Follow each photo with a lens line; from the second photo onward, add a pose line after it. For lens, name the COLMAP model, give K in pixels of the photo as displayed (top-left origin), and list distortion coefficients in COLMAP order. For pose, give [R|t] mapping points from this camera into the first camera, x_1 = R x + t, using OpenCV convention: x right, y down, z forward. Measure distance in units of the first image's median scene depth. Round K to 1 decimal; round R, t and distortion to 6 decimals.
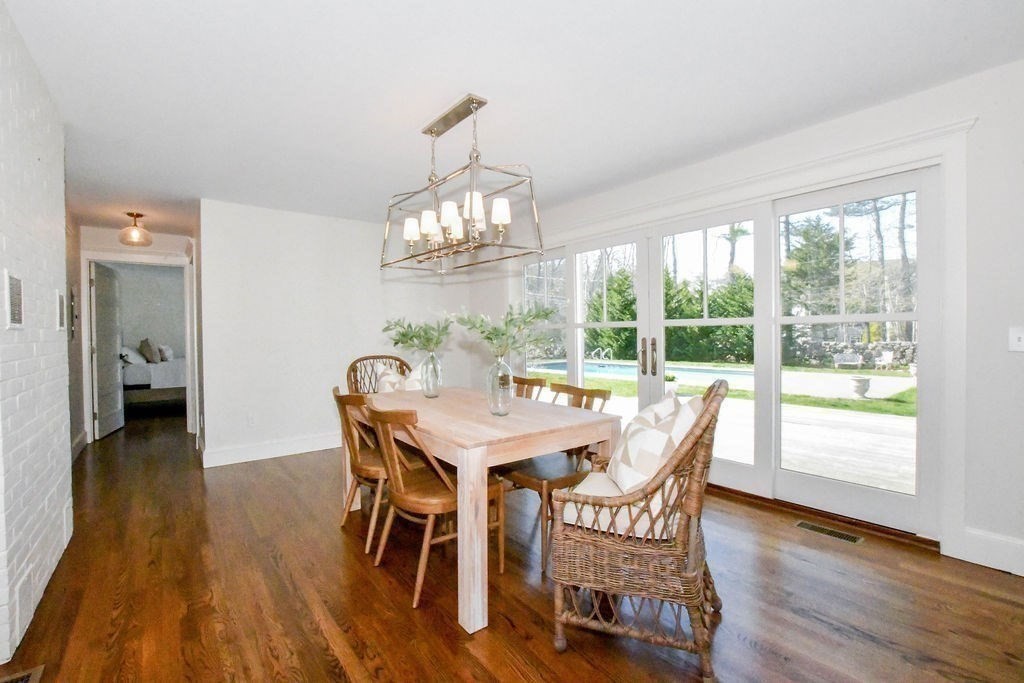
lens RADIAL K [[450.7, 0, 510.7], [0, 450.7, 340.9], [0, 0, 1]] dist [-0.030703, 0.003076]
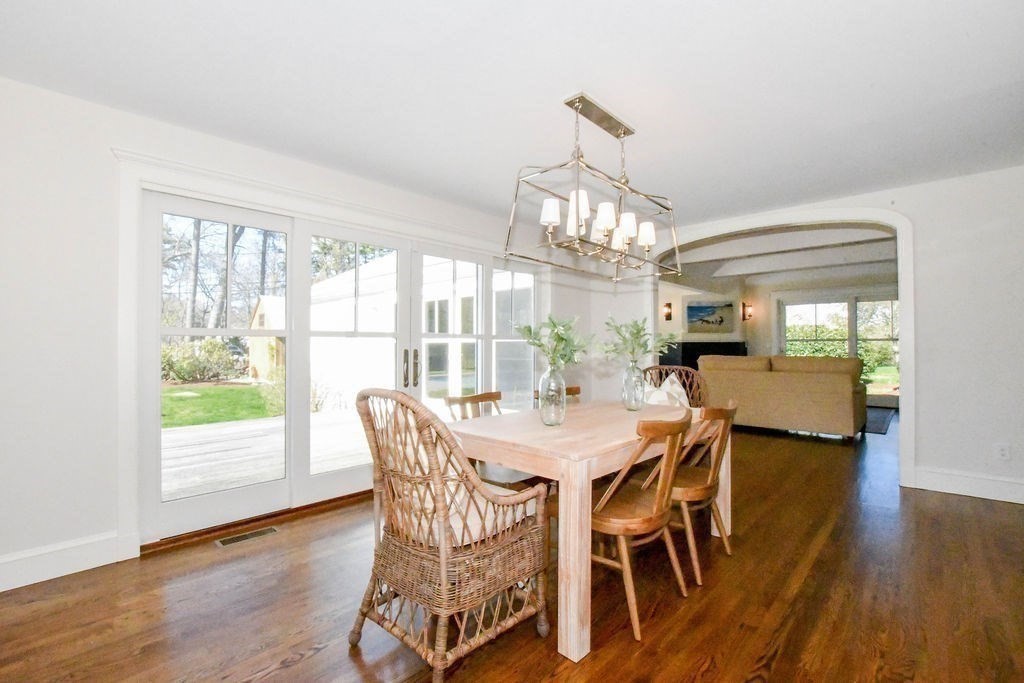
lens RADIAL K [[450.7, 0, 511.2], [0, 450.7, 342.9], [0, 0, 1]] dist [-0.030703, 0.003076]
pose [[-0.156461, 0.018840, 0.987505, -0.464354], [0.011885, 0.999782, -0.017191, -0.000175], [-0.987613, 0.009047, -0.156650, 0.605232]]
